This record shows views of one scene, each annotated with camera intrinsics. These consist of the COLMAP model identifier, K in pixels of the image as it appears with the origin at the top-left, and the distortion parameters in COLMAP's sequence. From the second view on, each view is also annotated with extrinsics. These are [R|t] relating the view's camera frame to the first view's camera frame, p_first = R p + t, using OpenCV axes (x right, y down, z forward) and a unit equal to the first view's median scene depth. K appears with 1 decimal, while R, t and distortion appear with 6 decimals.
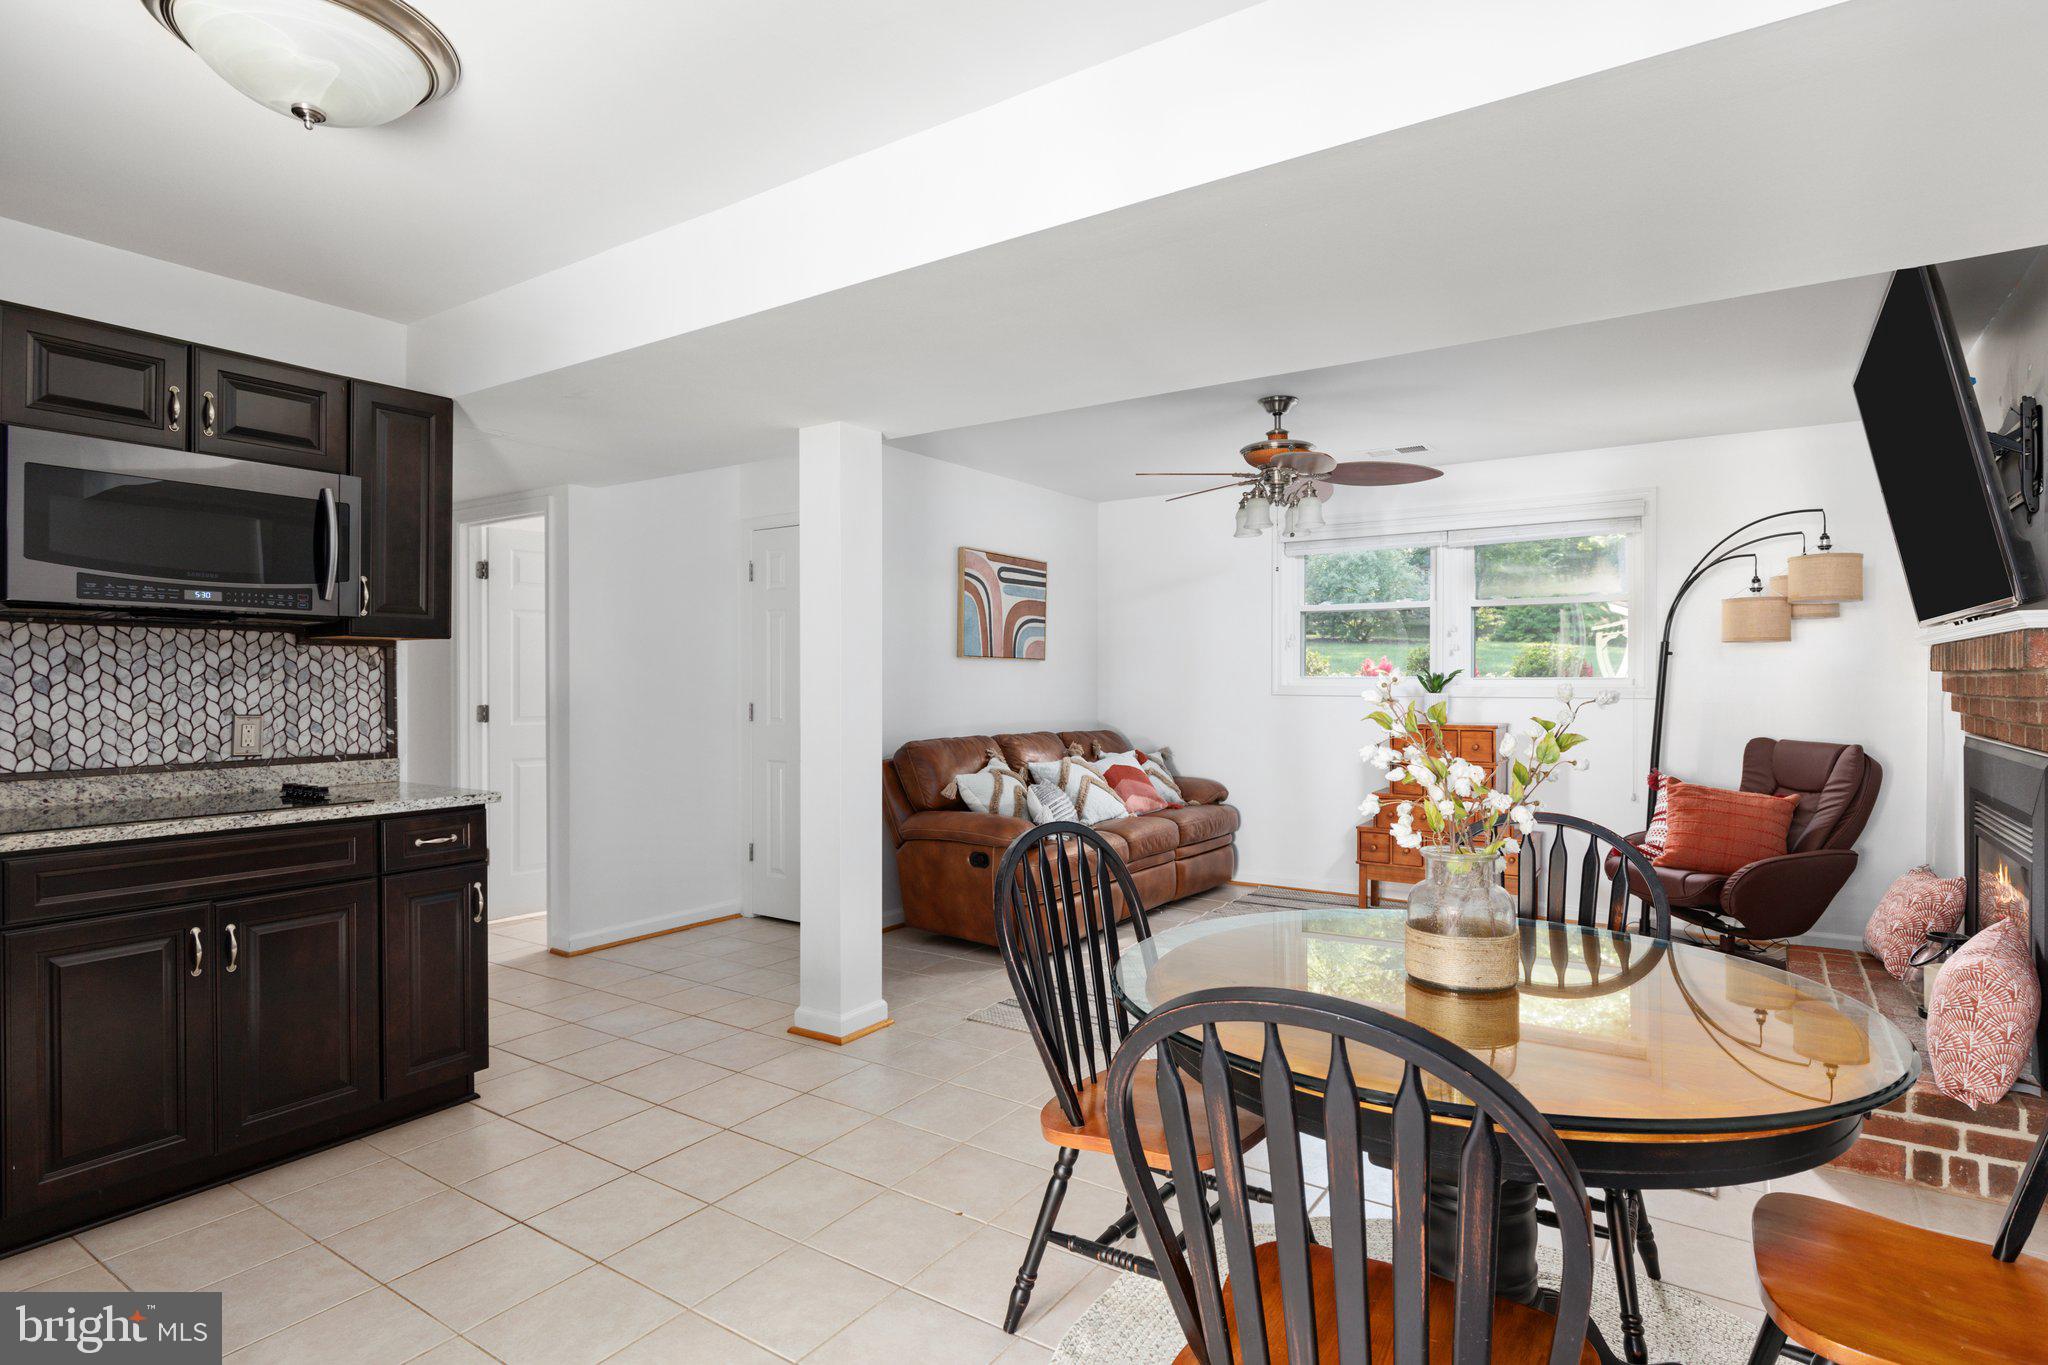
lens RADIAL K [[1092.3, 0, 1024.0], [0, 1092.3, 682.5], [0, 0, 1]] dist [0.000294, 0.000010]
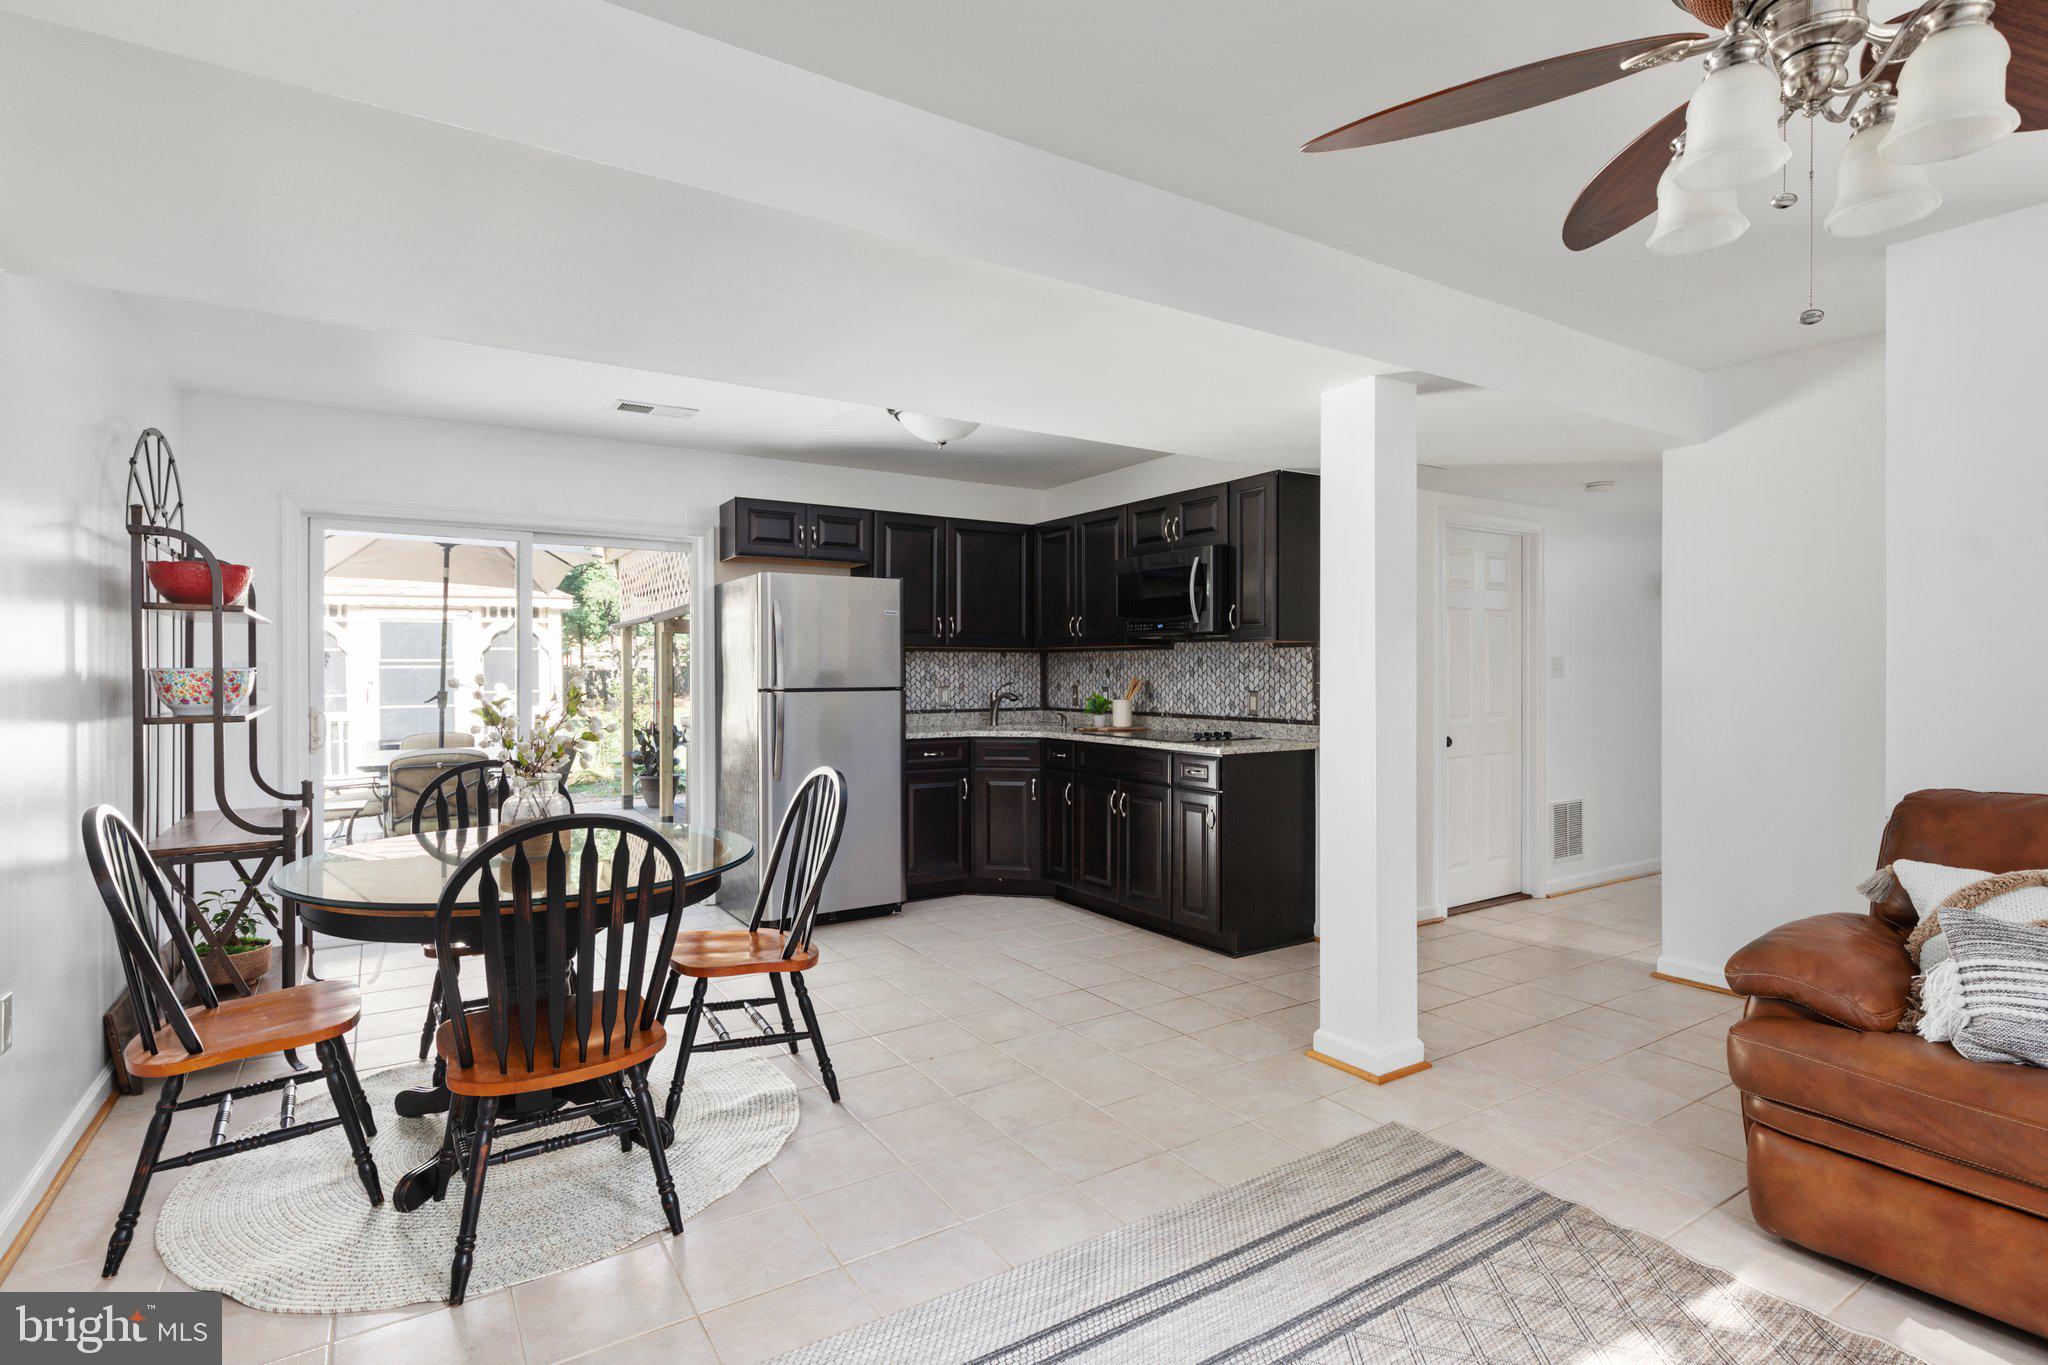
lens RADIAL K [[993.1, 0, 1024.0], [0, 993.1, 682.5], [0, 0, 1]] dist [-0.005578, -0.000547]
pose [[-0.385467, 0.029694, -0.922244, 0.865665], [0.016264, 0.999545, 0.025386, -0.028880], [0.922578, -0.005214, -0.385775, 1.319603]]
